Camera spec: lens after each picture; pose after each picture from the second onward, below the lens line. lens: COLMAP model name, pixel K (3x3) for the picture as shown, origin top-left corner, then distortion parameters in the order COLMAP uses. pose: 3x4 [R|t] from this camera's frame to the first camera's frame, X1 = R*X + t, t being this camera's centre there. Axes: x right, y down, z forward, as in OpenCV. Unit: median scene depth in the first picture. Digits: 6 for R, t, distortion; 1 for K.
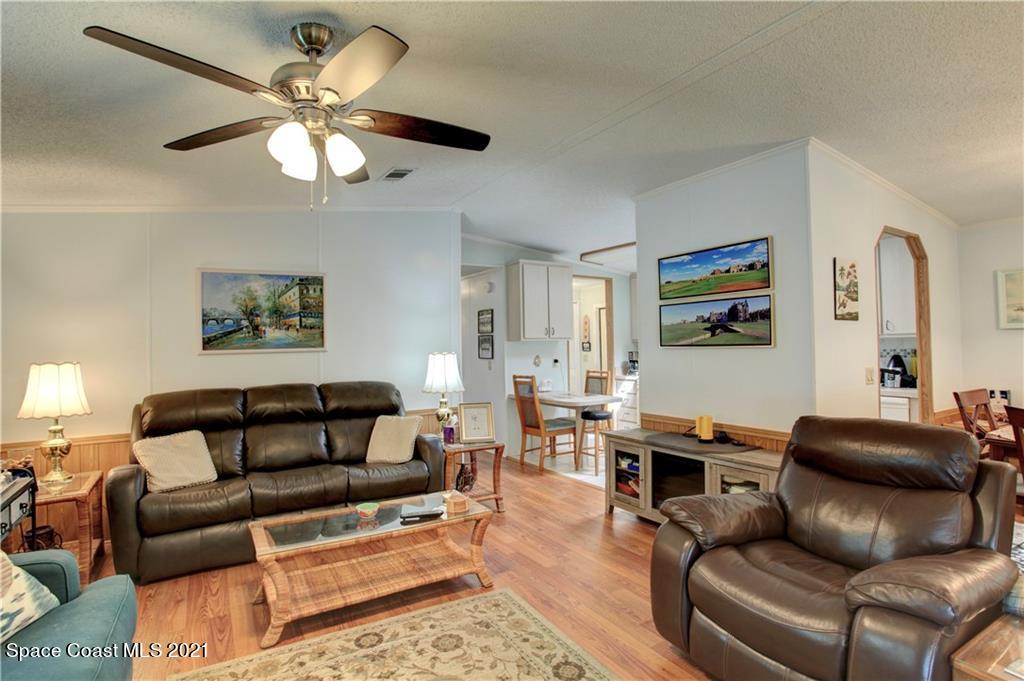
lens RADIAL K [[510.9, 0, 512.0], [0, 510.9, 340.5], [0, 0, 1]] dist [-0.063815, 0.030551]
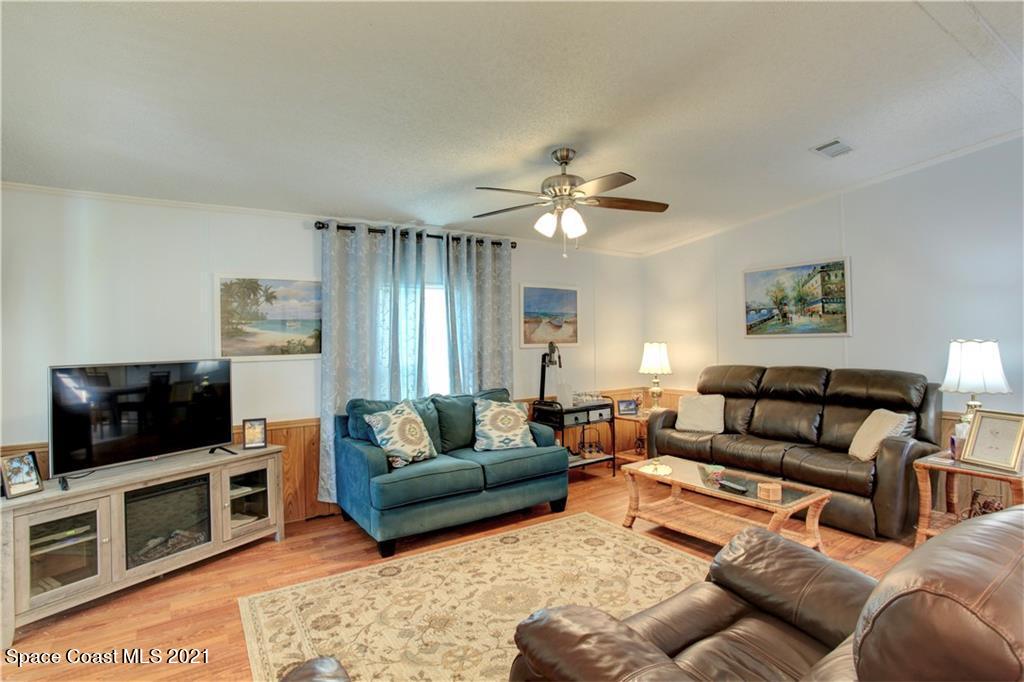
lens RADIAL K [[510.9, 0, 512.0], [0, 510.9, 341.0], [0, 0, 1]] dist [-0.063815, 0.030551]
pose [[0.071651, 0.021041, -0.997208, 0.579189], [0.022802, 0.999482, 0.022728, -0.006957], [0.997169, -0.024367, 0.071134, 0.295215]]
